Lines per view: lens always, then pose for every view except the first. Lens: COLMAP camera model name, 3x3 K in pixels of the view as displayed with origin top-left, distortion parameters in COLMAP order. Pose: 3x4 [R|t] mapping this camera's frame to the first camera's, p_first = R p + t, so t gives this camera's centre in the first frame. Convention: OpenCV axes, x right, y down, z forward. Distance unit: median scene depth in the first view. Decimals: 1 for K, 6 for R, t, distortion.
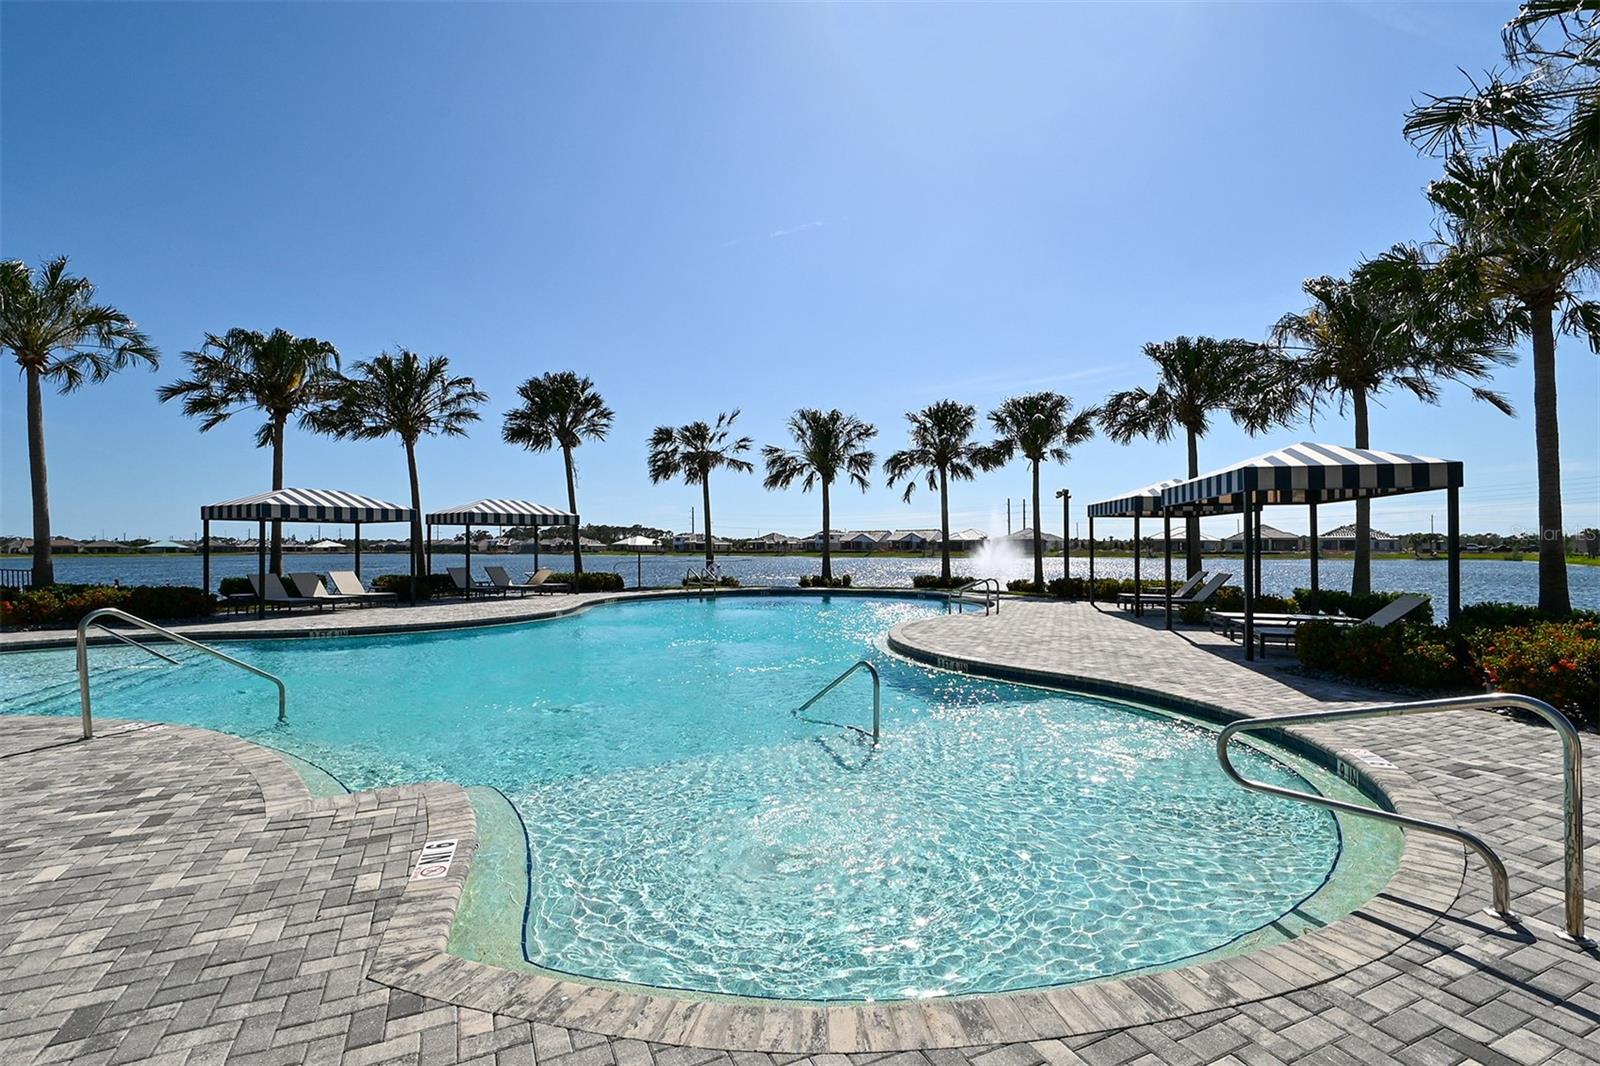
lens RADIAL K [[718.1, 0, 800.8], [0, 718.1, 543.6], [0, 0, 1]] dist [0.000782, 0.000071]
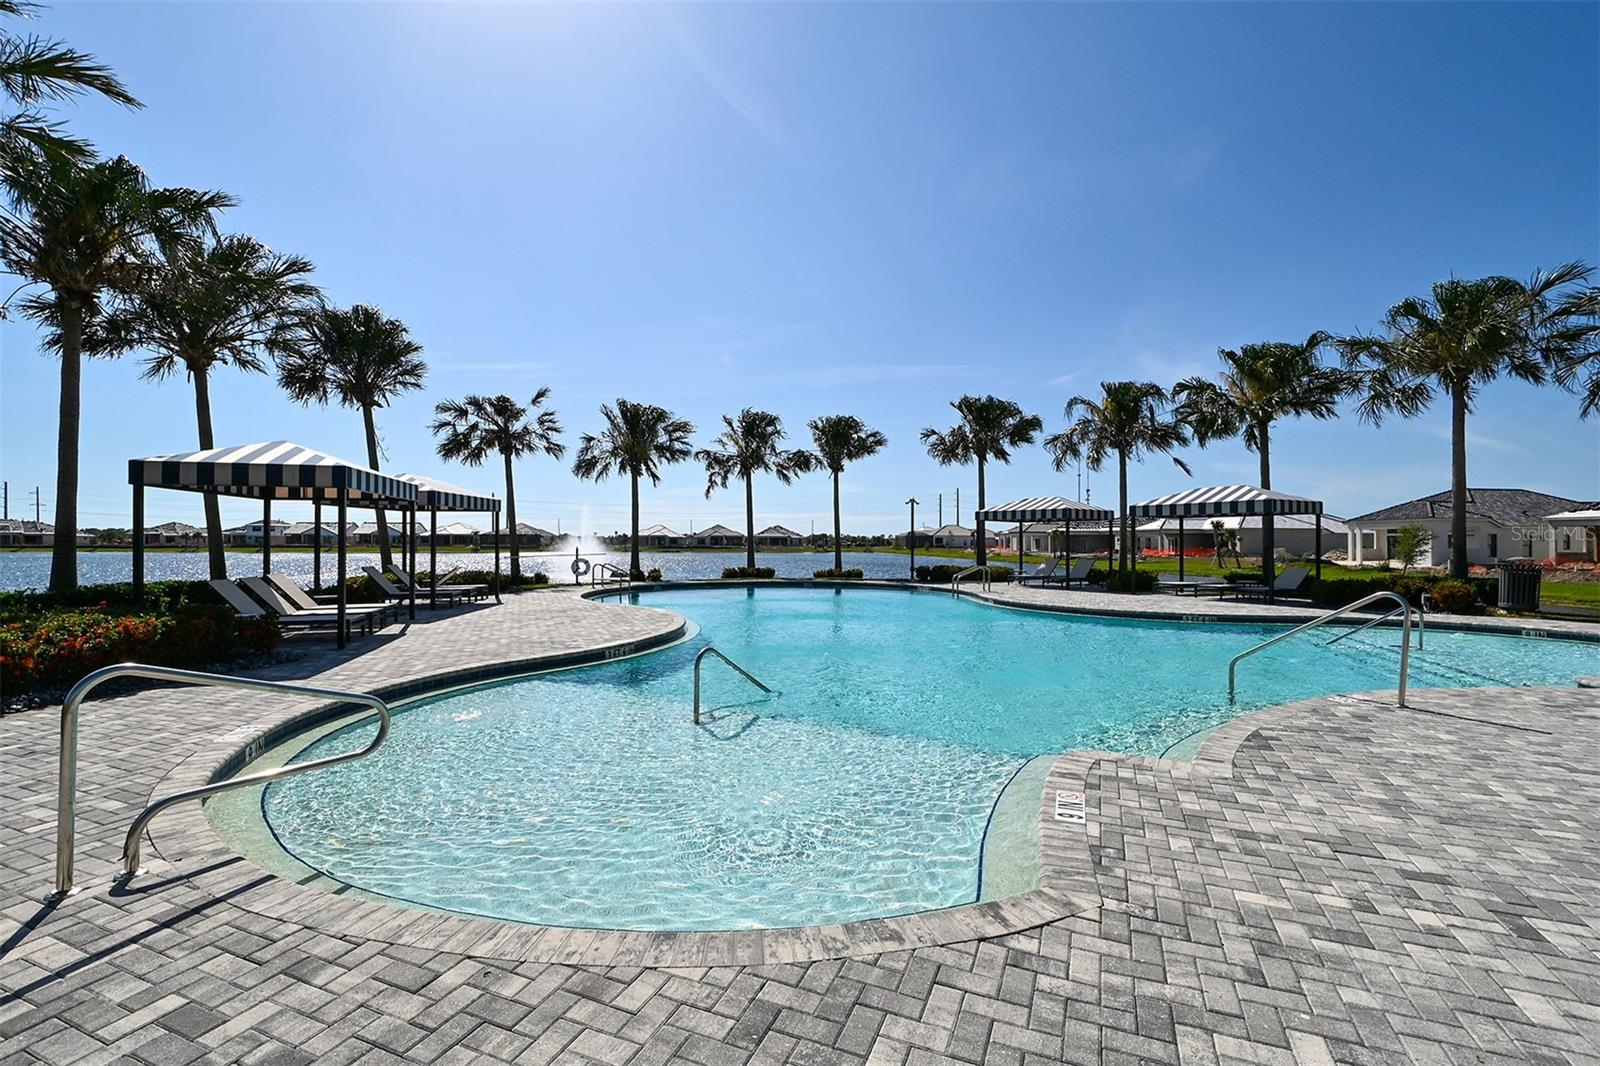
lens RADIAL K [[702.5, 0, 800.0], [0, 702.5, 533.0], [0, 0, 1]] dist [-0.000681, -0.000044]
pose [[0.756491, 0.012842, 0.653878, -0.468961], [-0.007510, 0.999912, -0.010949, 0.001851], [-0.653961, 0.003372, 0.756521, 0.147996]]
